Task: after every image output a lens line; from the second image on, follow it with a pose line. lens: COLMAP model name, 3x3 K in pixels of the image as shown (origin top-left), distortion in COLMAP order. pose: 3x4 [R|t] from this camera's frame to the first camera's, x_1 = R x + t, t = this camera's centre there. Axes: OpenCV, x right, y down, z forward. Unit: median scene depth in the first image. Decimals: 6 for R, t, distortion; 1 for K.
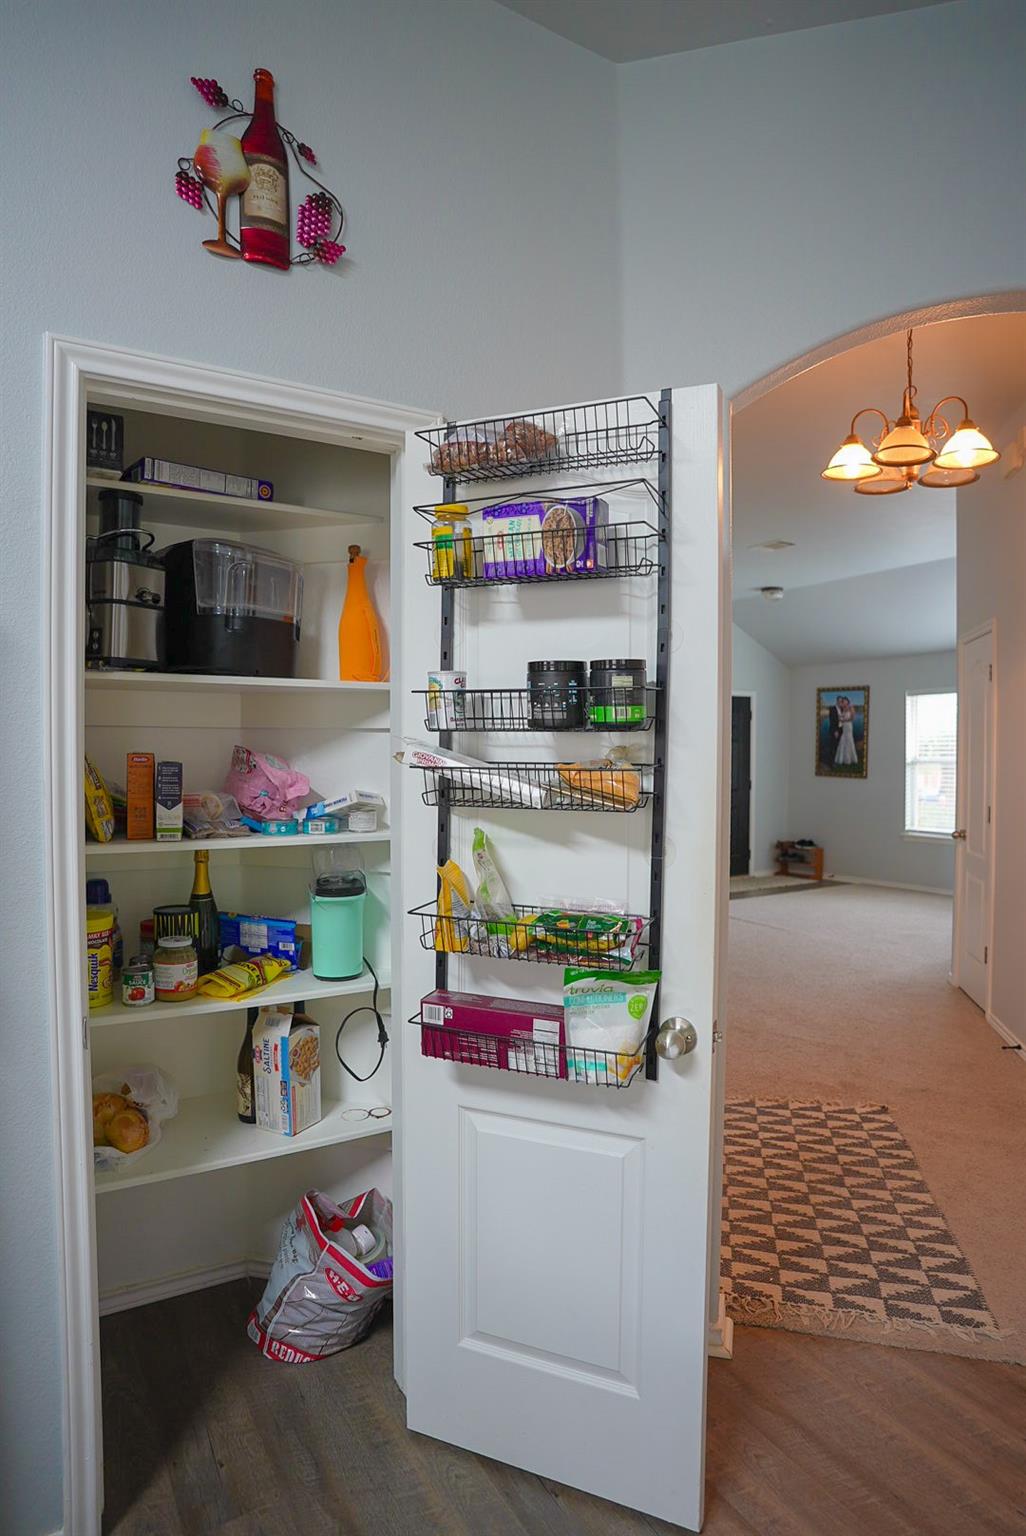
lens RADIAL K [[887.2, 0, 505.2], [0, 887.2, 771.3], [0, 0, 1]] dist [-0.100519, 0.050594]
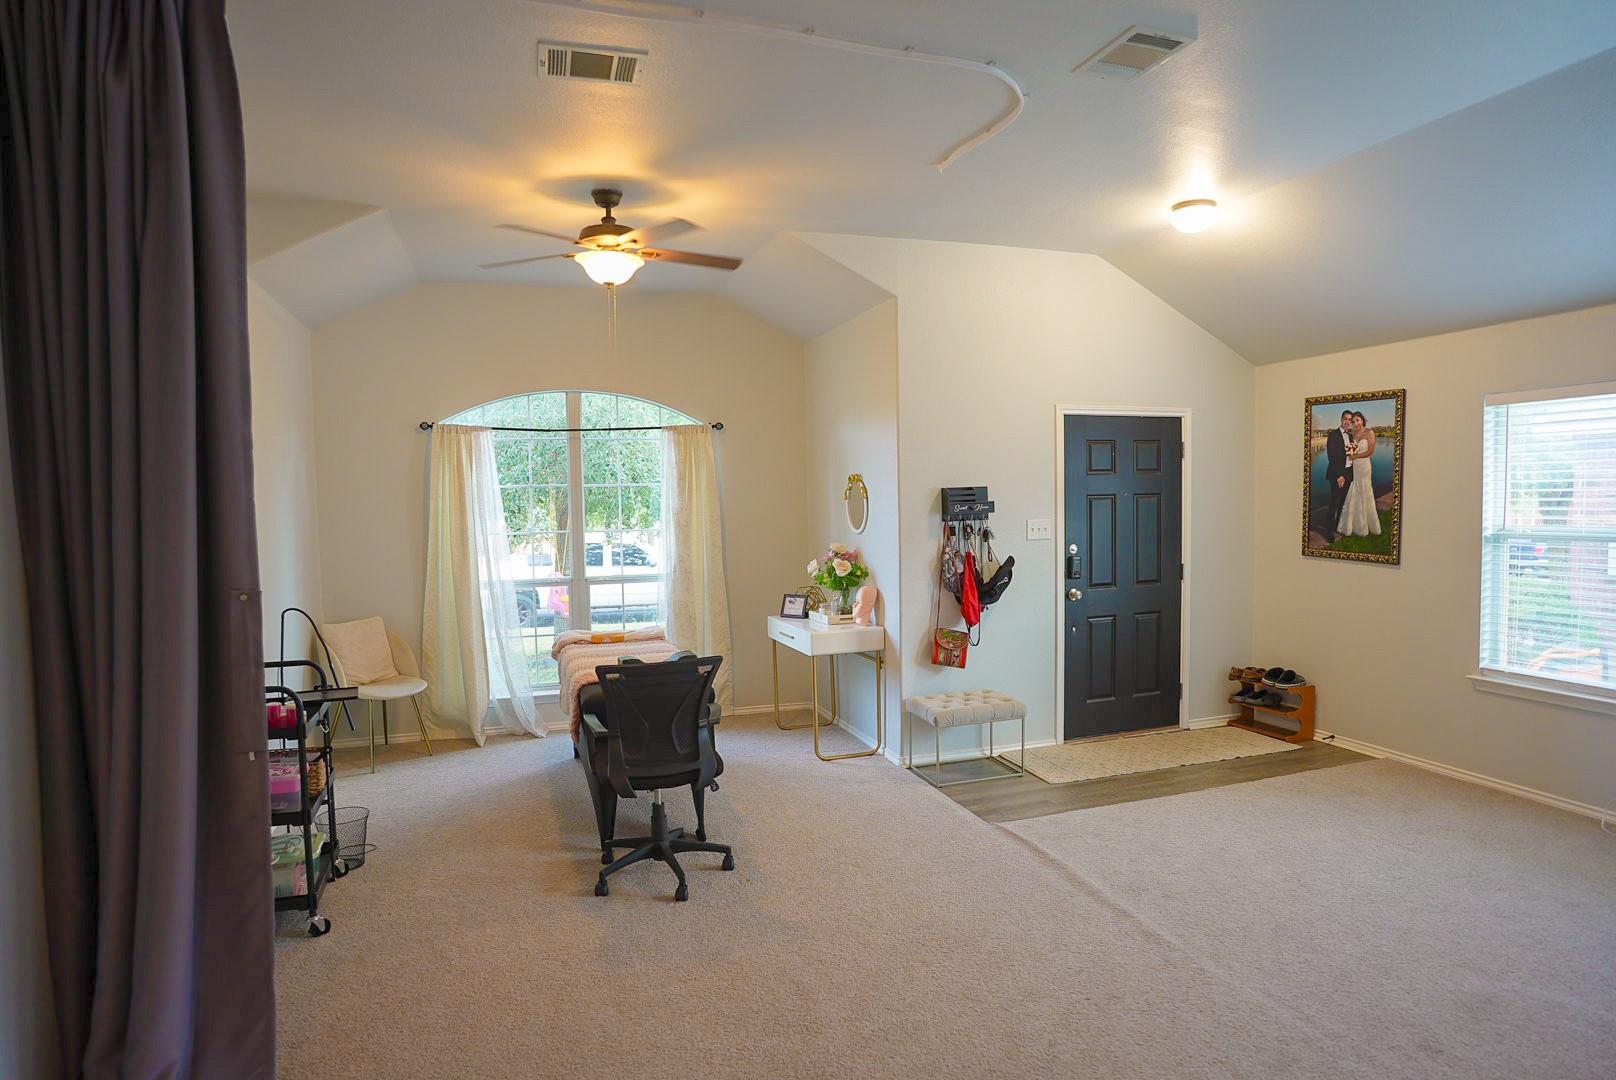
lens RADIAL K [[933.4, 0, 809.4], [0, 933.4, 542.0], [0, 0, 1]] dist [-0.100519, 0.050594]
pose [[0.977434, -0.005554, -0.211168, 0.174892], [0.012850, 0.999366, 0.033194, -0.027706], [0.210849, -0.035159, 0.976886, 0.379909]]
